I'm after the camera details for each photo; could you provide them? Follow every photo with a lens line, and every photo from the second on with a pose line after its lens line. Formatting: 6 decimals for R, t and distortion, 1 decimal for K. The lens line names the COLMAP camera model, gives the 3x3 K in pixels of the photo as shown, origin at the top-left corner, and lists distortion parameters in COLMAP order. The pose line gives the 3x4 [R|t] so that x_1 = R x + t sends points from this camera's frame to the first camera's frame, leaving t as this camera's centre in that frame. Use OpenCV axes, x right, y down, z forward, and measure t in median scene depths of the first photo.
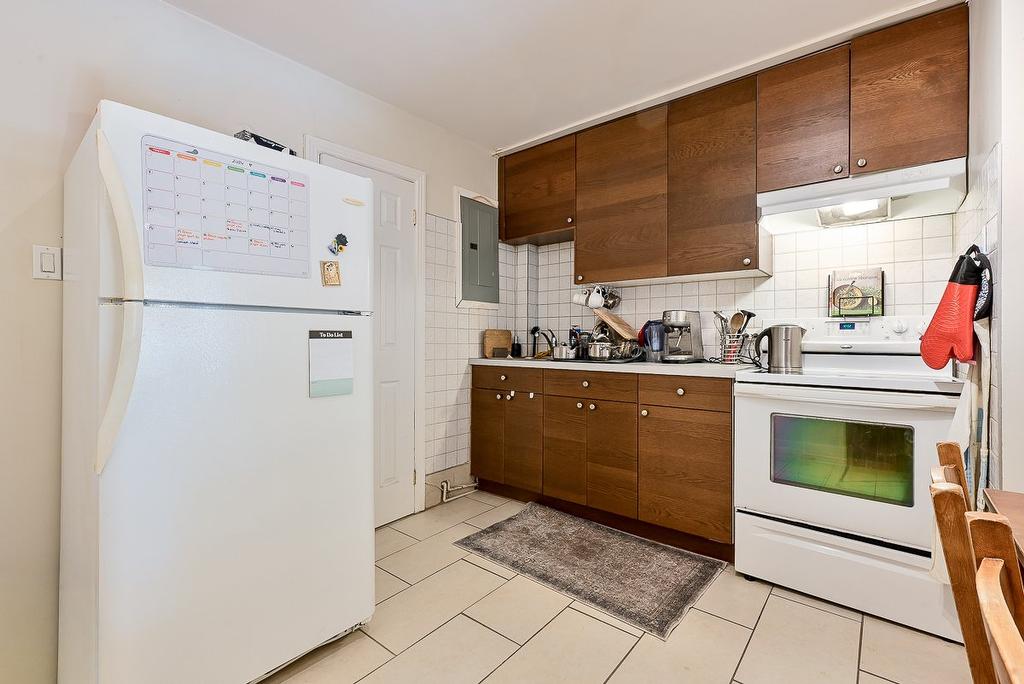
lens RADIAL K [[450.2, 0, 511.8], [0, 450.2, 337.5], [0, 0, 1]] dist [-0.003604, -0.000312]
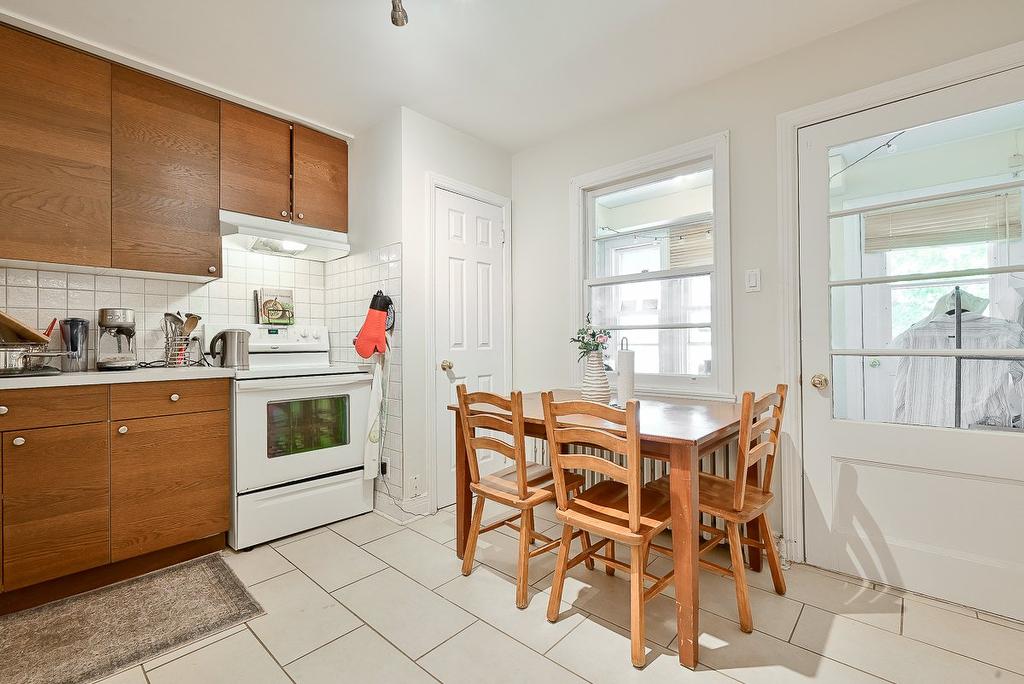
lens RADIAL K [[444.4, 0, 511.8], [0, 444.4, 341.2], [0, 0, 1]] dist [0.000490, -0.000066]
pose [[0.042546, -0.000721, 0.999094, -0.532781], [0.003021, 0.999995, 0.000593, 0.003876], [-0.999090, 0.002993, 0.042548, 0.254634]]
